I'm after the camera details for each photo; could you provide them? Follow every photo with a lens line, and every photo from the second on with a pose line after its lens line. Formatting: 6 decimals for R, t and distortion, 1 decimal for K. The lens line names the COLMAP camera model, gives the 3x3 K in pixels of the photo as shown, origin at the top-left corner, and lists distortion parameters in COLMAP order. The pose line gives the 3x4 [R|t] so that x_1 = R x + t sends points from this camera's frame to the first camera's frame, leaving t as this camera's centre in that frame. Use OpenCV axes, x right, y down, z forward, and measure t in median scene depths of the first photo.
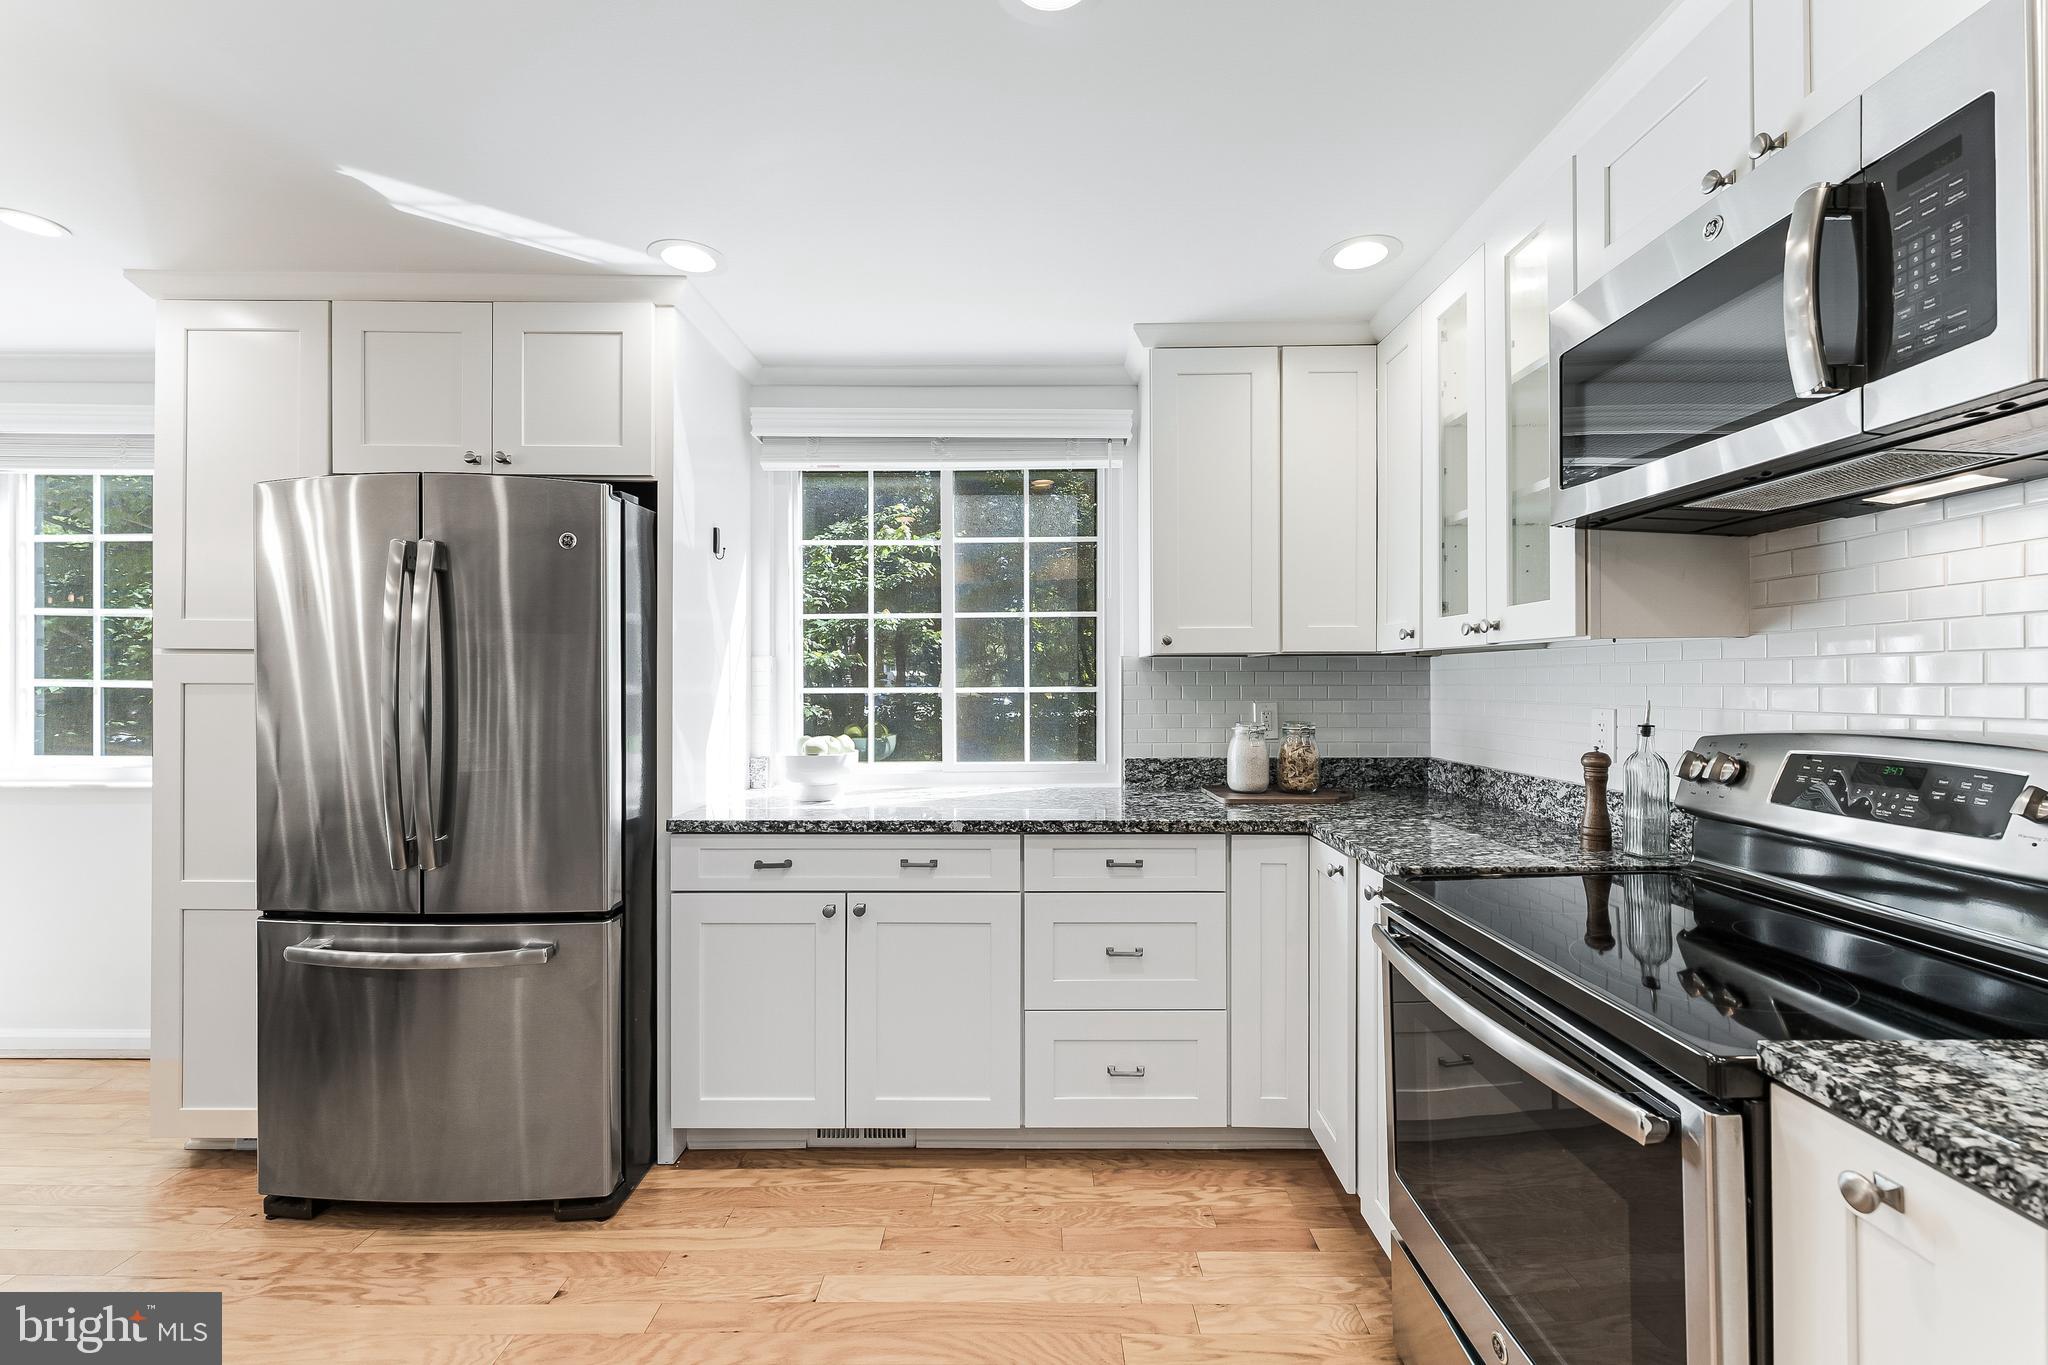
lens RADIAL K [[823.3, 0, 1037.1], [0, 823.3, 681.2], [0, 0, 1]] dist [0.002333, 0.000211]
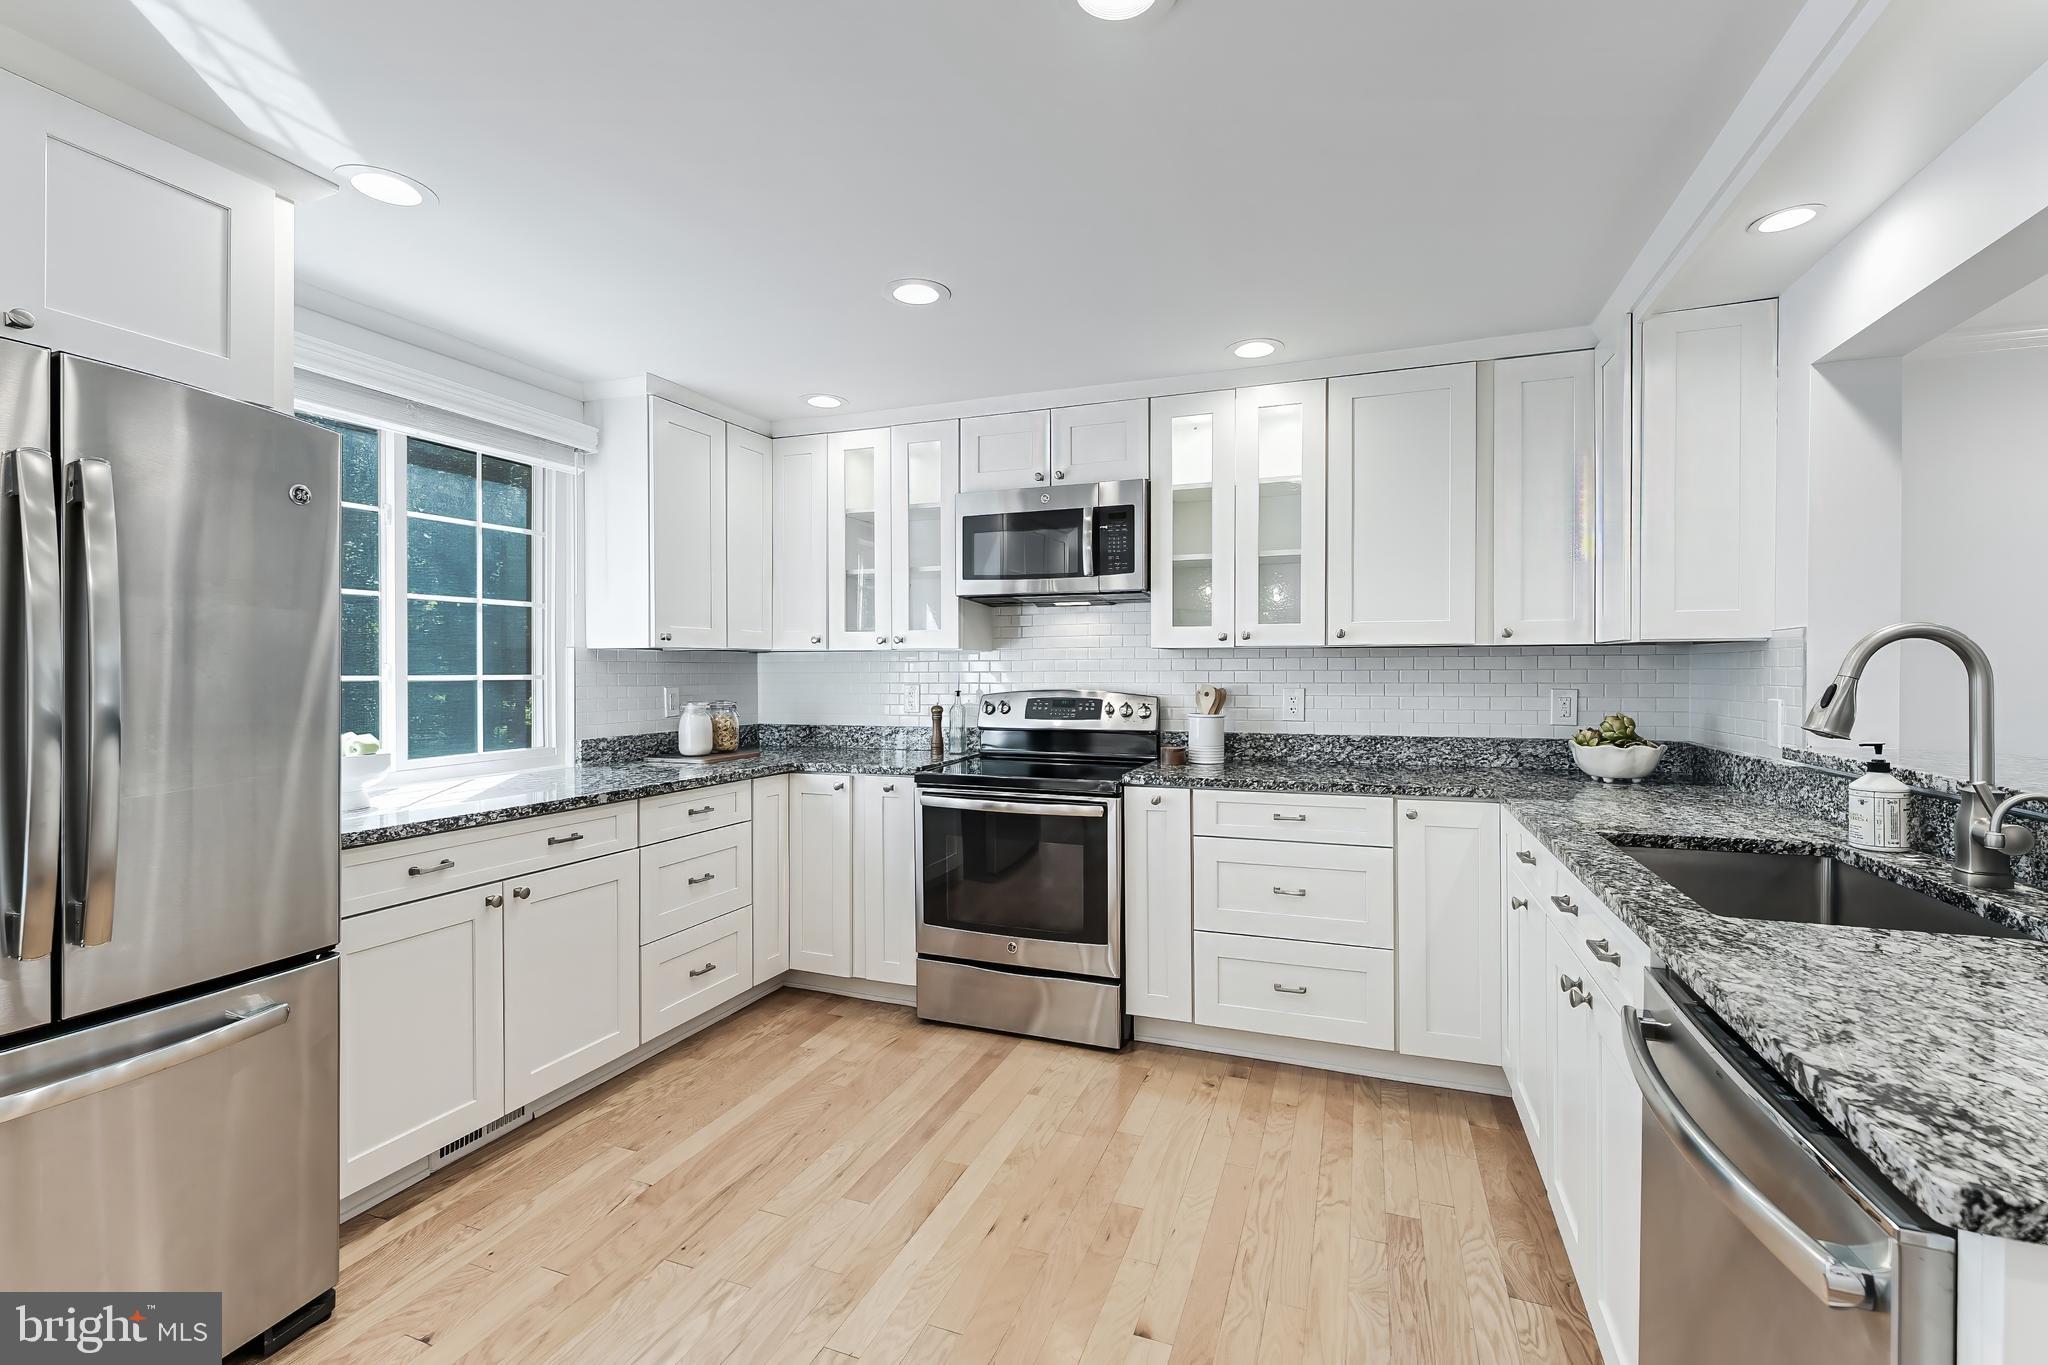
lens RADIAL K [[890.1, 0, 1026.6], [0, 890.1, 673.1], [0, 0, 1]] dist [0.009552, -0.000765]
pose [[0.360533, -0.002024, 0.932744, -0.979280], [-0.000549, 0.999997, 0.002383, 0.001349], [-0.932746, -0.001371, 0.360531, 0.015541]]
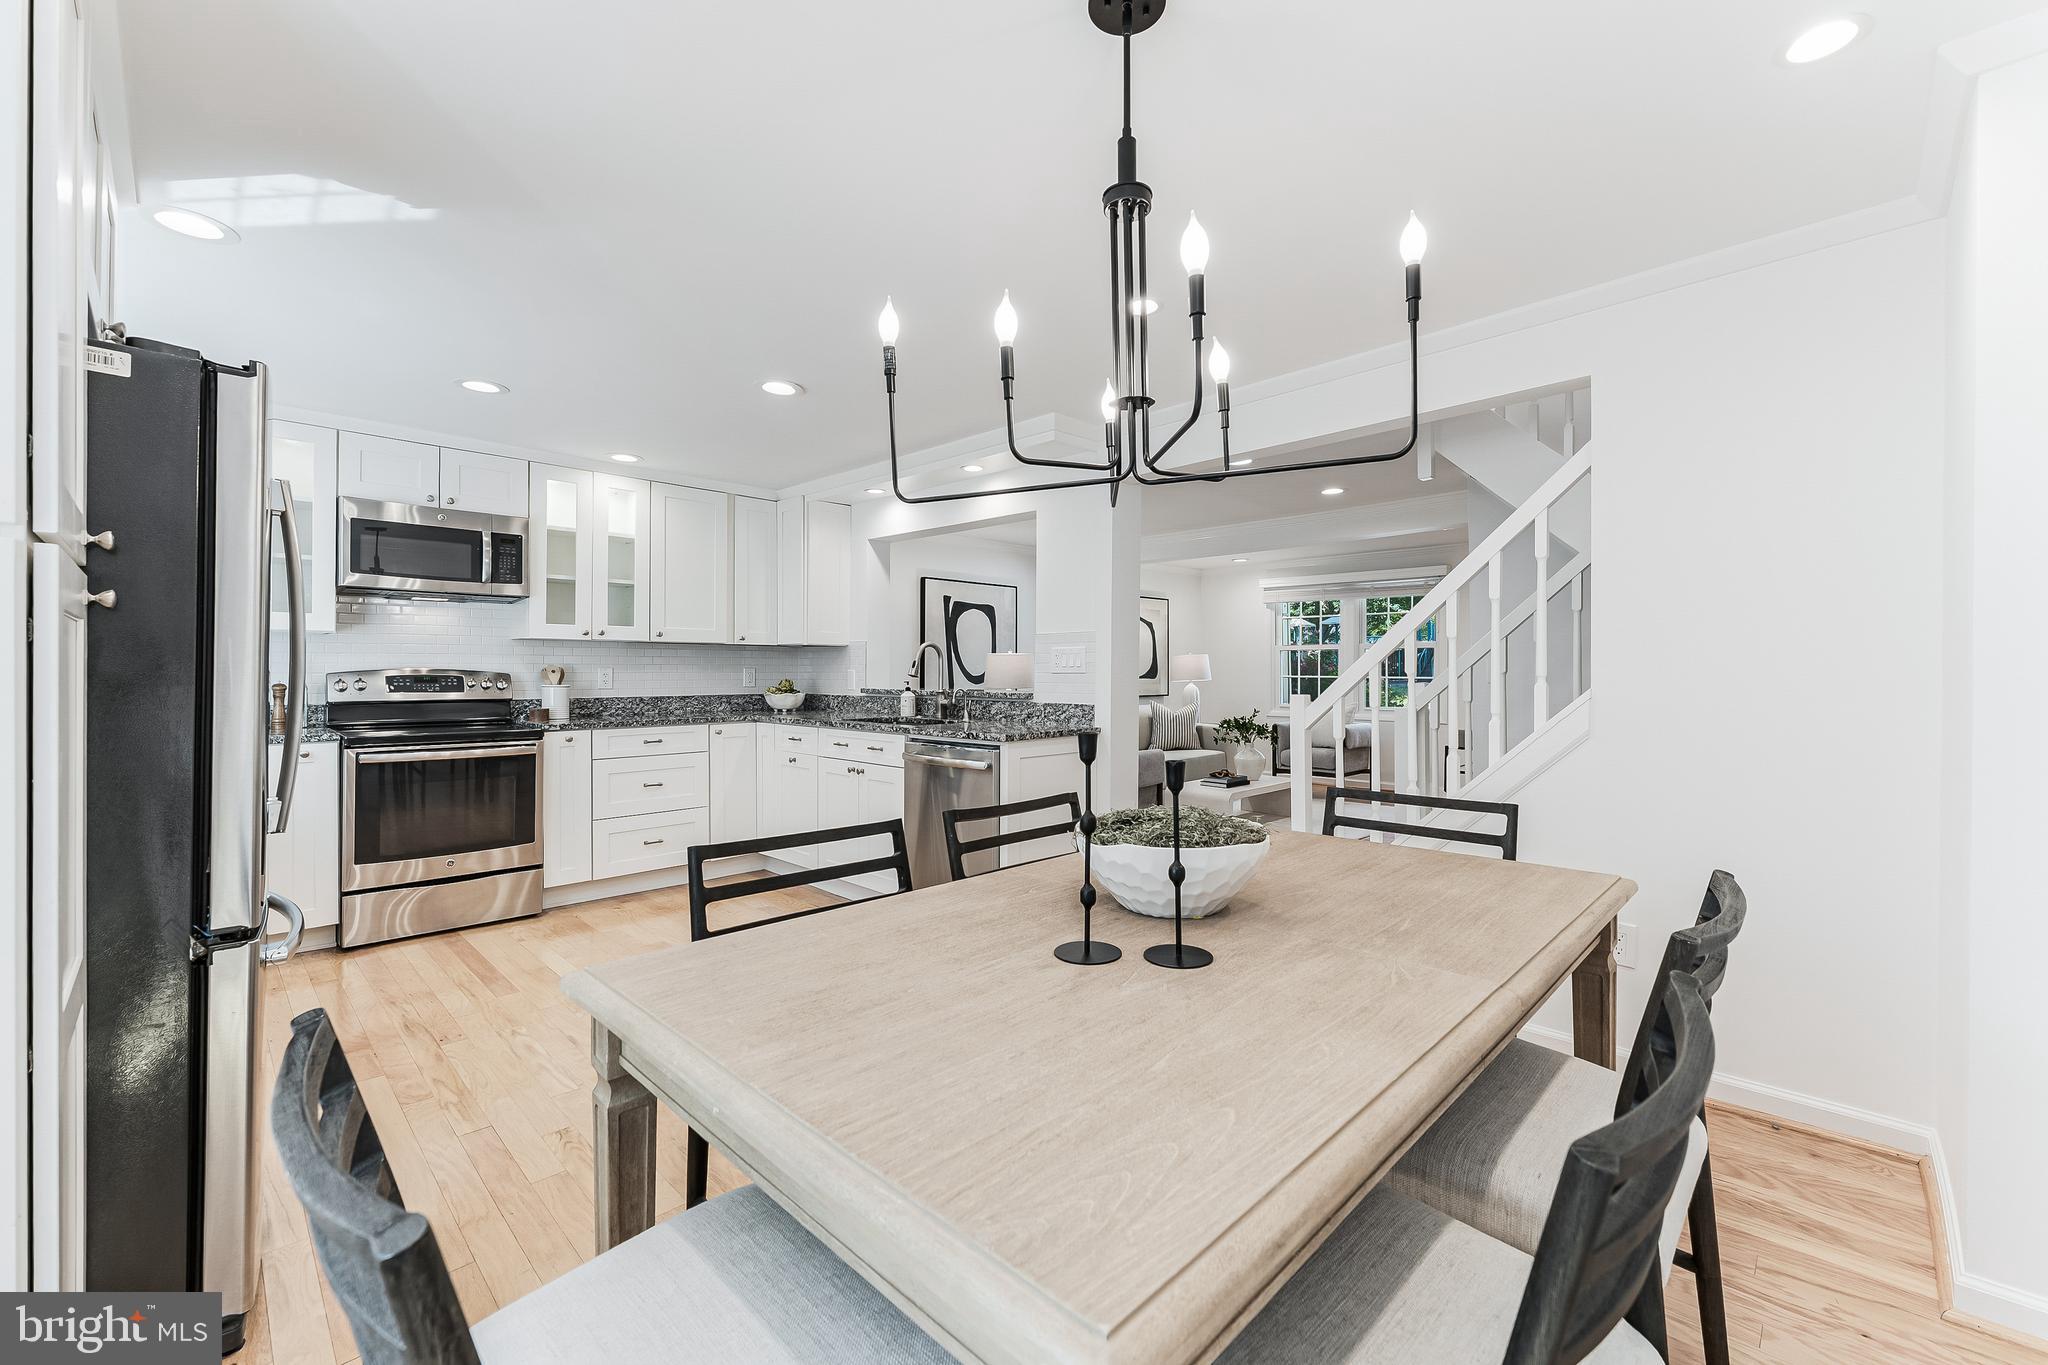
lens RADIAL K [[823.3, 0, 1033.8], [0, 823.3, 674.5], [0, 0, 1]] dist [0.002333, 0.000211]
pose [[-0.714922, -0.003426, 0.699196, -1.715329], [-0.003931, 0.999992, 0.000881, 0.042421], [-0.699194, -0.002119, -0.714929, 0.904367]]
